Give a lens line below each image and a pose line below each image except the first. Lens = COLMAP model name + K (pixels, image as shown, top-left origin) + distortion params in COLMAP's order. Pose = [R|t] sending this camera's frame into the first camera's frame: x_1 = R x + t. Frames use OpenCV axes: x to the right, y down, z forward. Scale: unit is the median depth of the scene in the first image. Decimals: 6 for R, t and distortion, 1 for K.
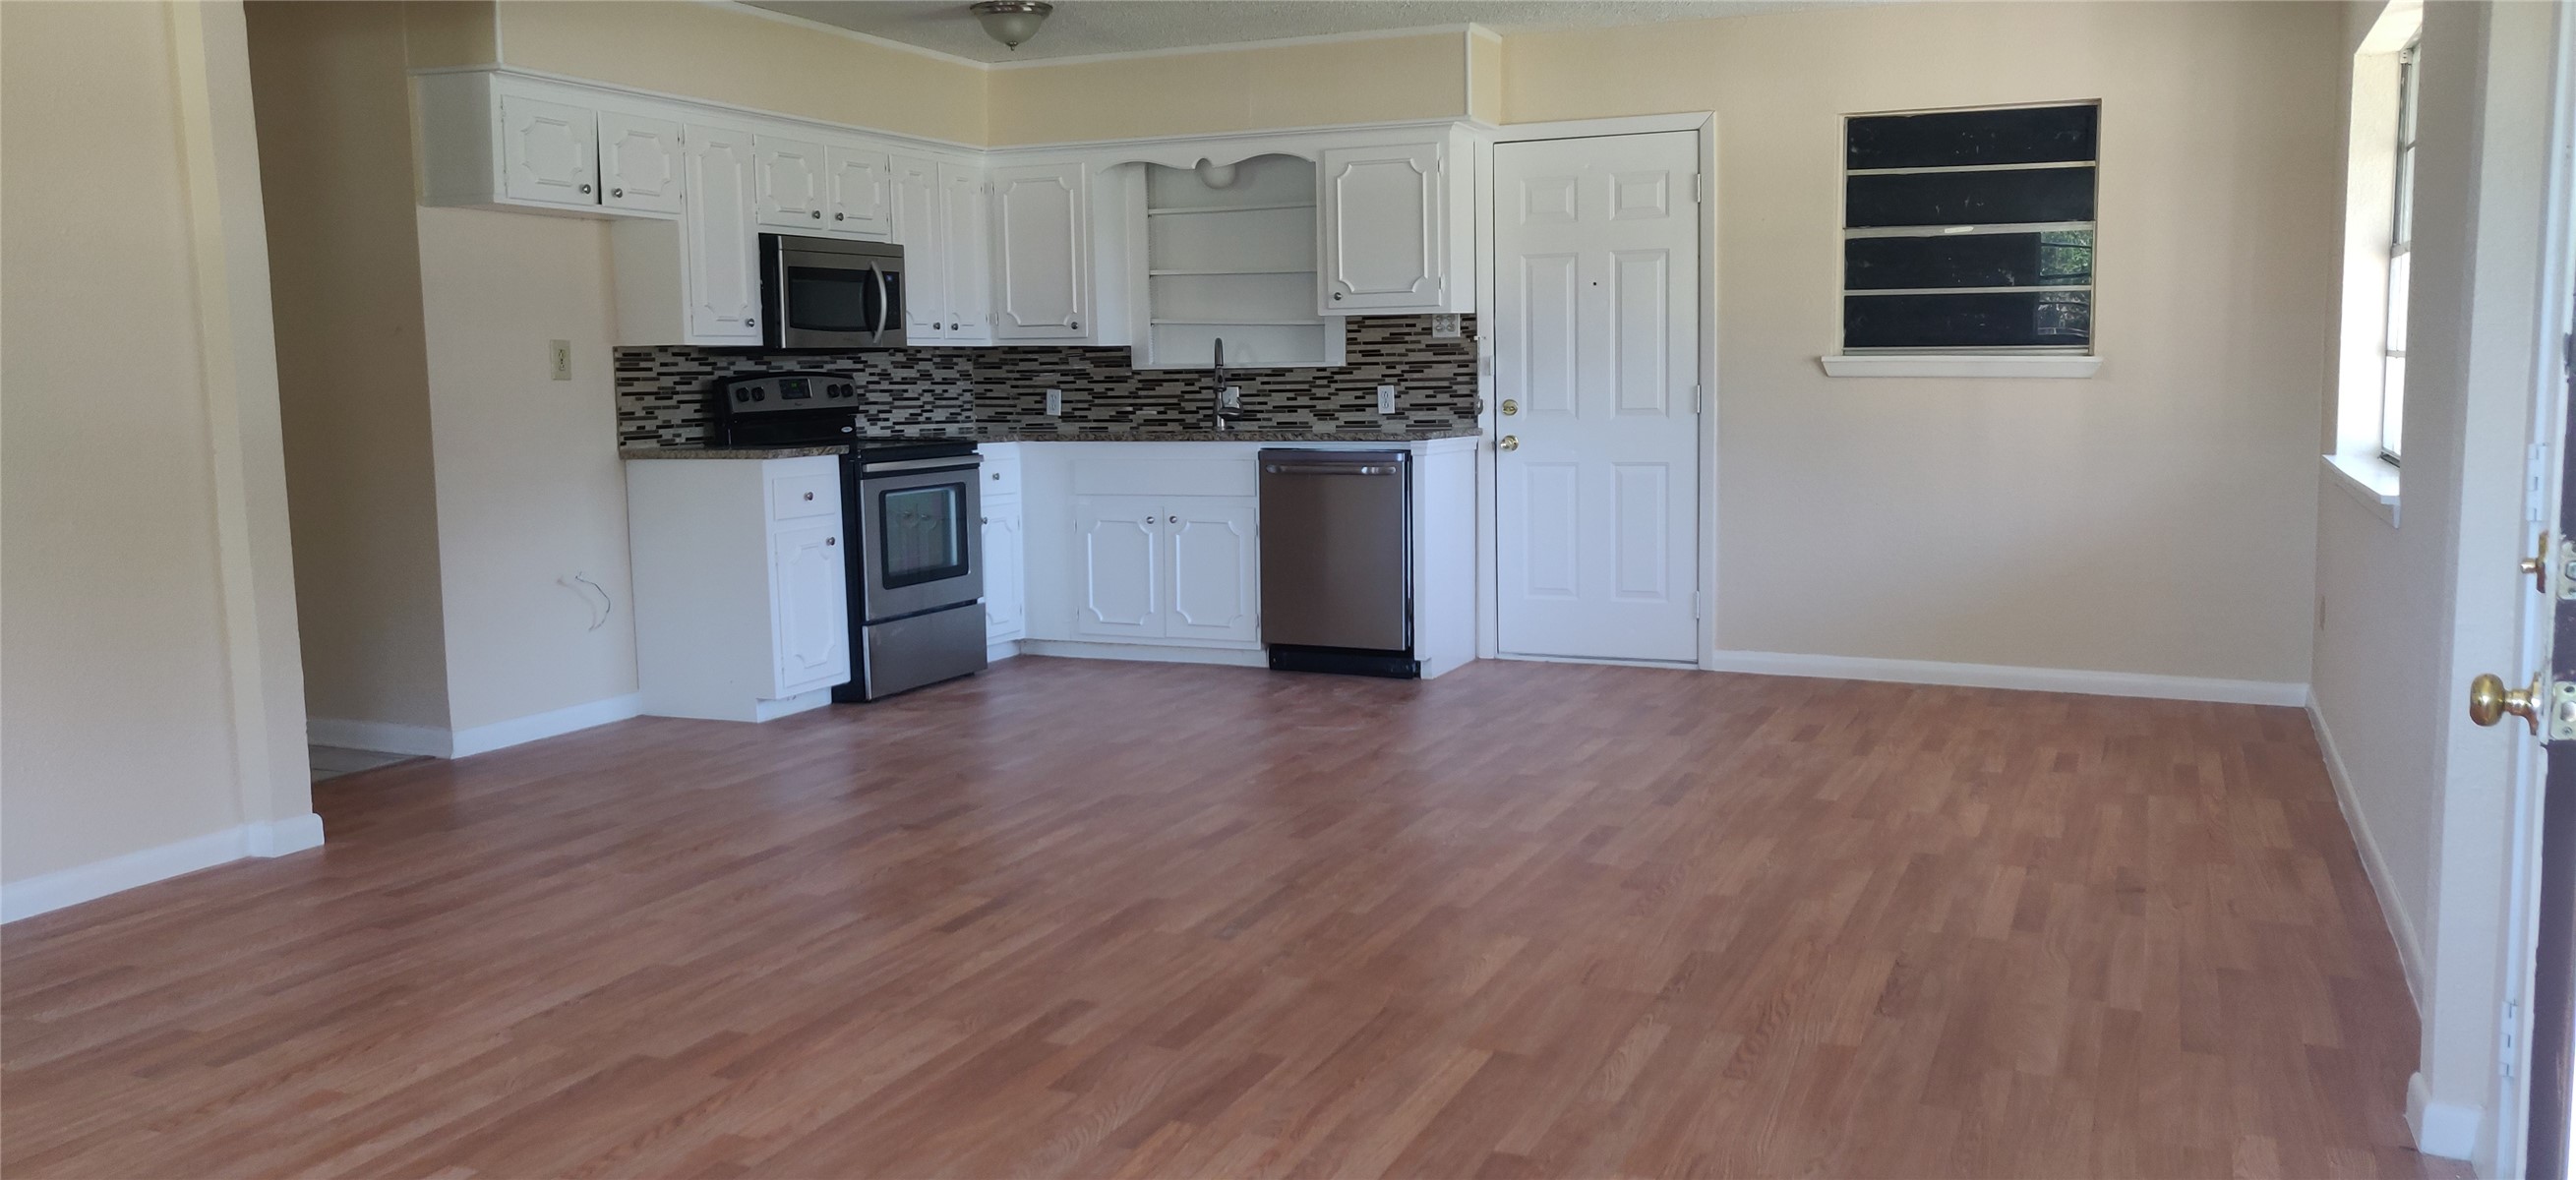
lens RADIAL K [[1925.1, 0, 1288.0], [0, 1925.1, 590.0], [0, 0, 1]] dist [-0.007008, 0.003468]
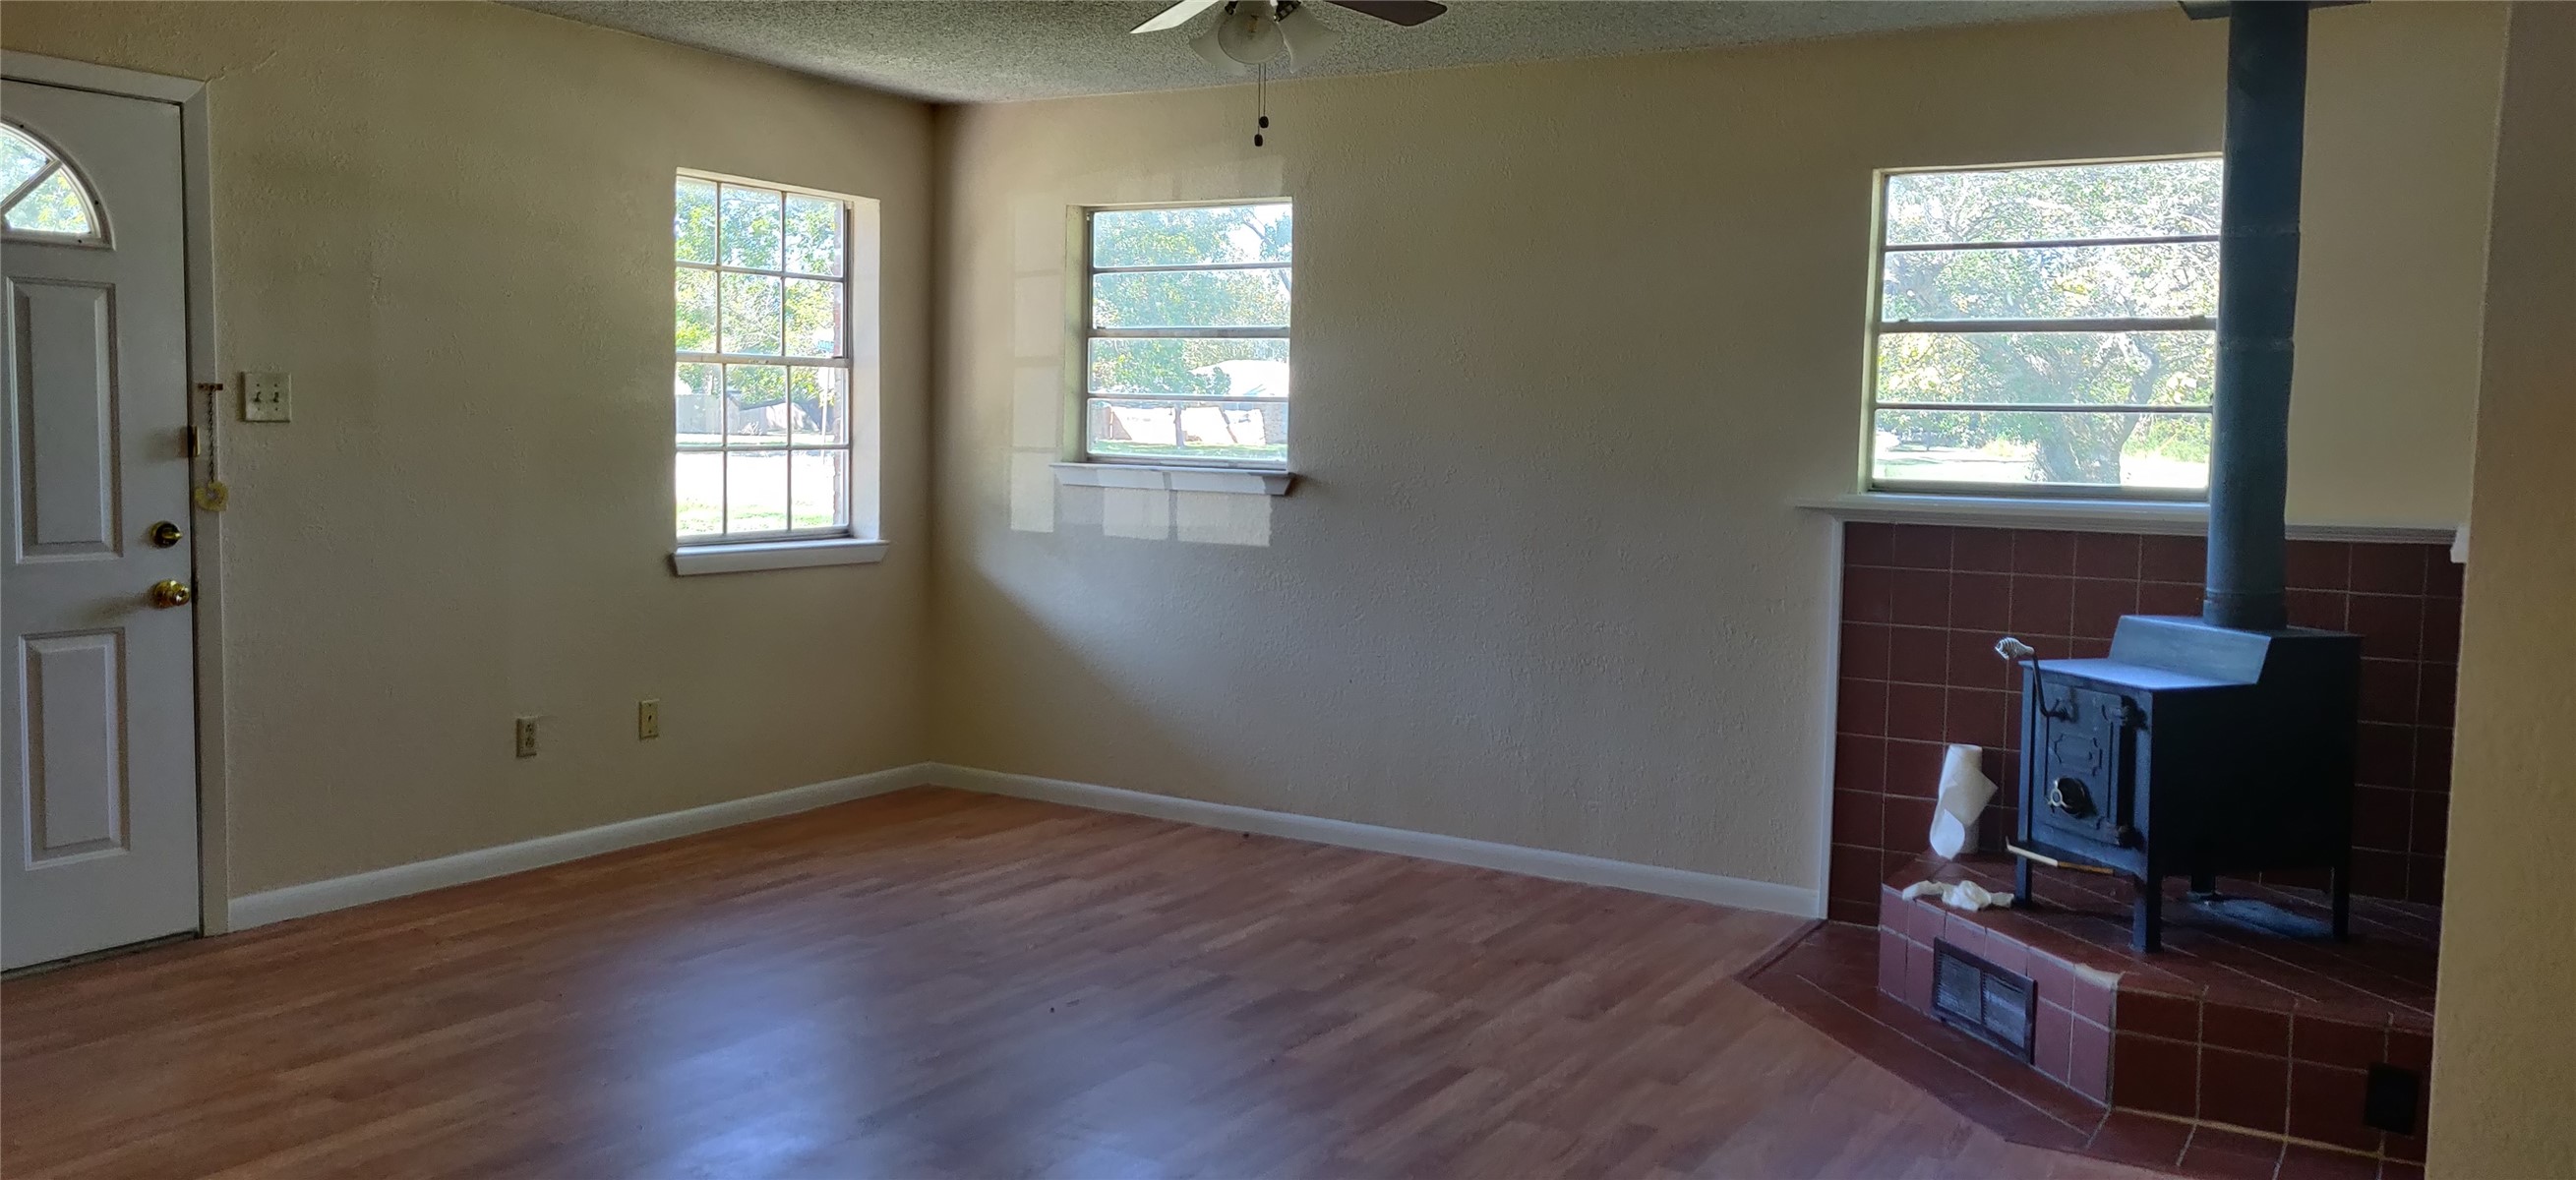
lens RADIAL K [[1925.1, 0, 1288.0], [0, 1925.1, 590.0], [0, 0, 1]] dist [-0.007008, 0.003468]
pose [[-0.994377, -0.015631, 0.104737, -0.234384], [0.006710, 0.977758, 0.209628, -0.107786], [-0.105684, 0.209152, -0.972155, 0.782527]]
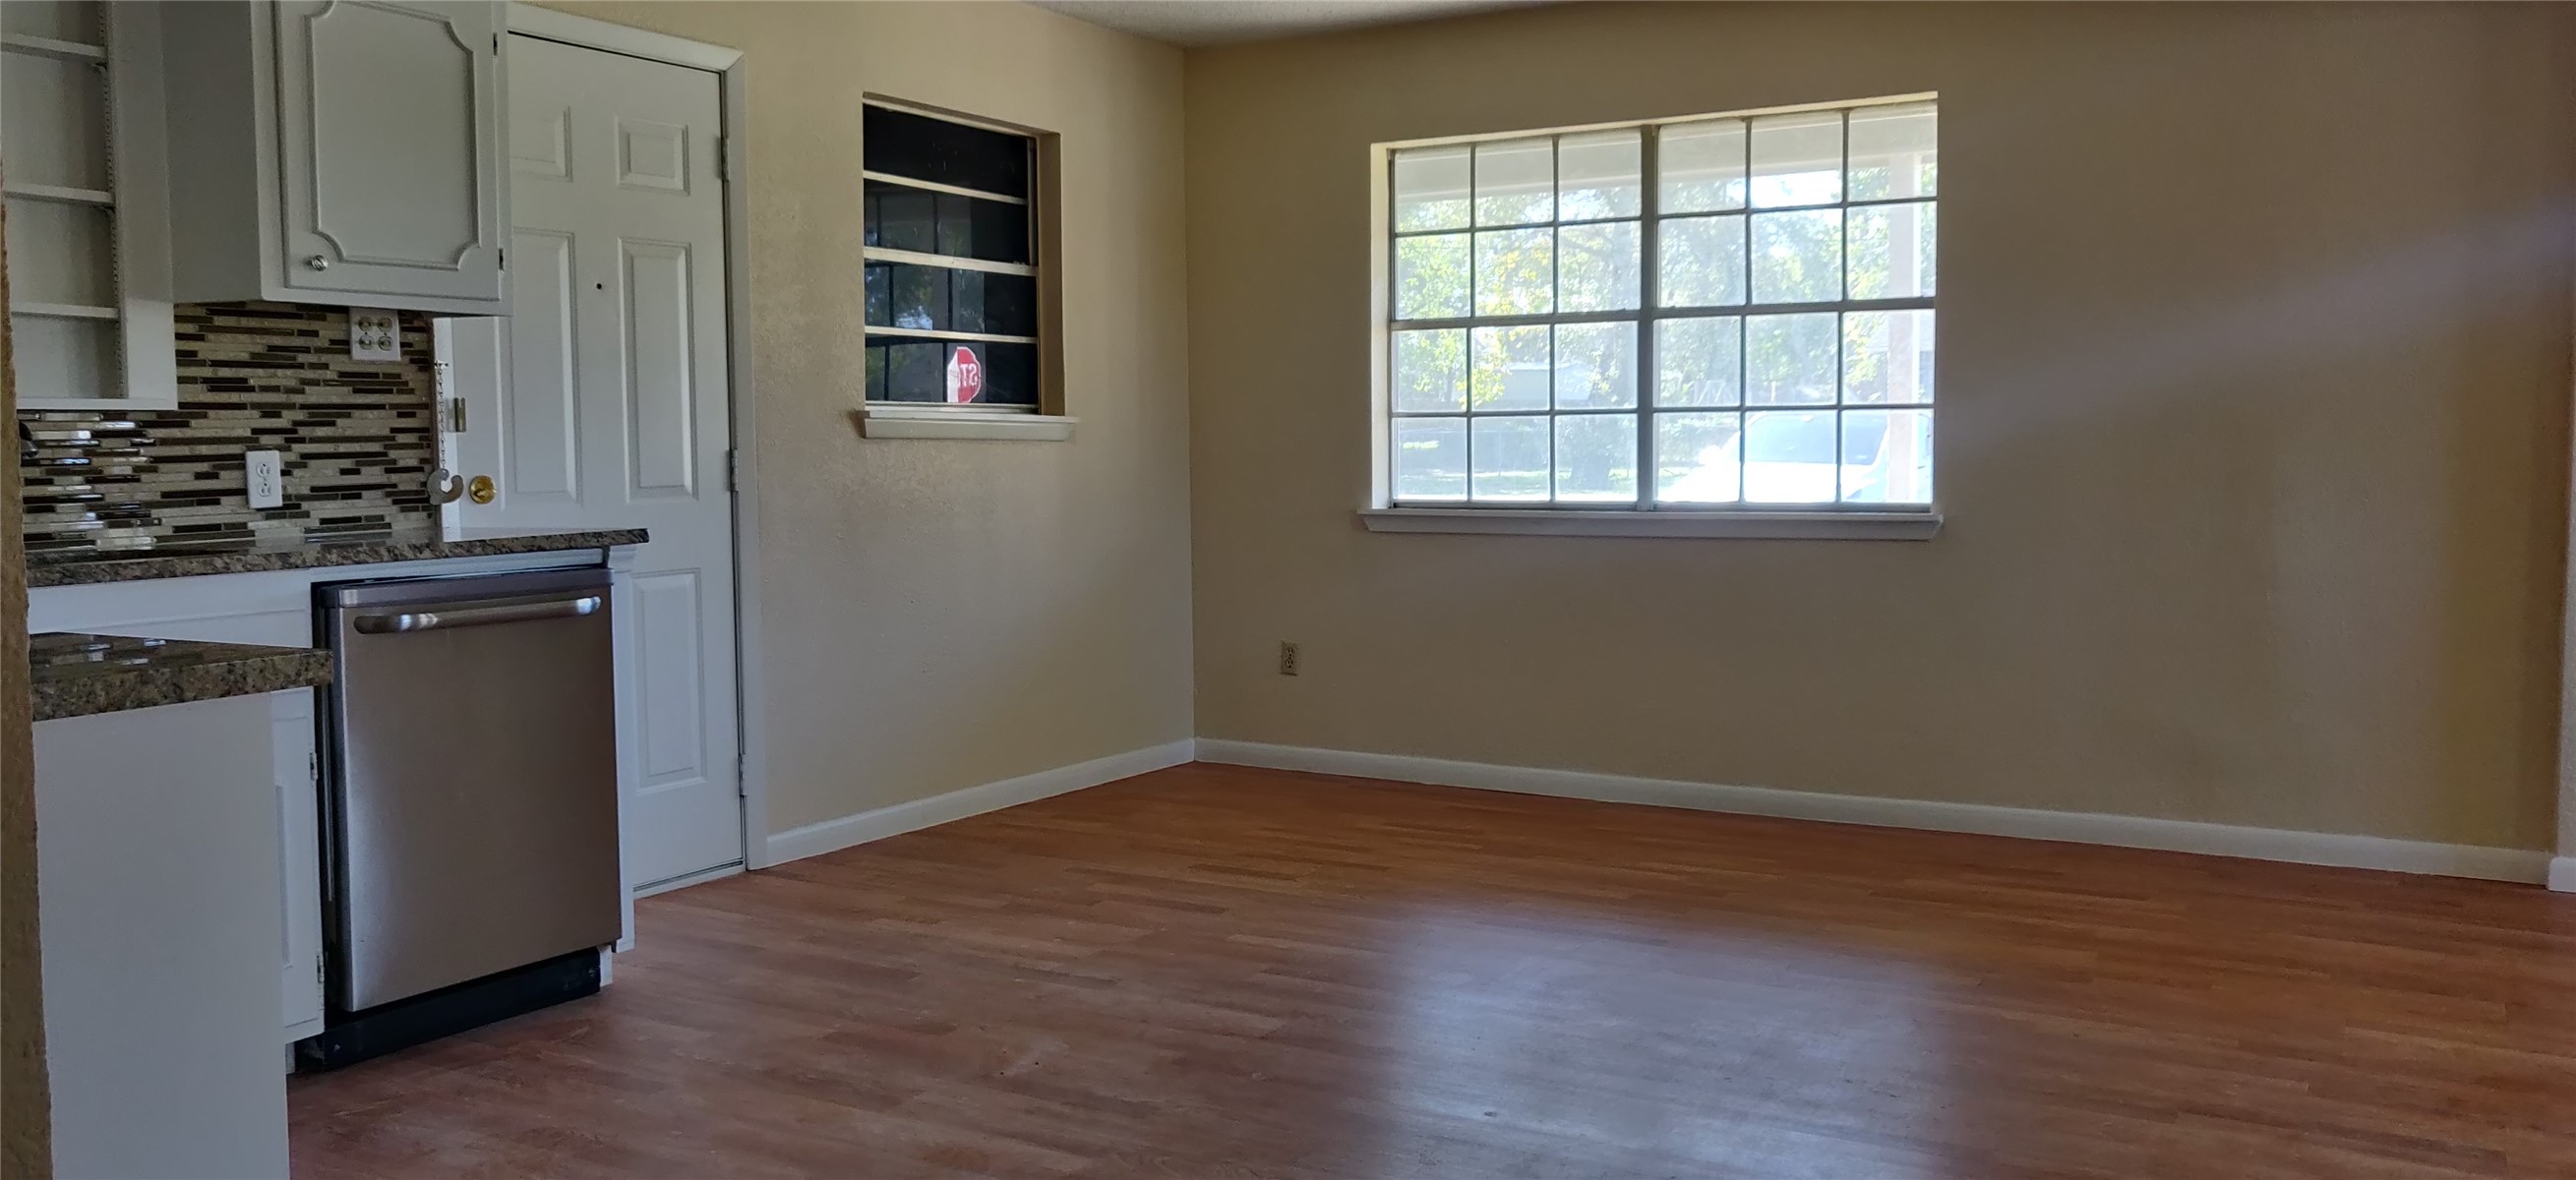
lens RADIAL K [[1925.1, 0, 1288.0], [0, 1925.1, 590.0], [0, 0, 1]] dist [-0.007008, 0.003468]
pose [[0.130386, -0.064348, 0.989373, -0.411101], [0.123445, 0.991180, 0.048198, -0.062815], [-0.983748, 0.115849, 0.137179, 0.685582]]
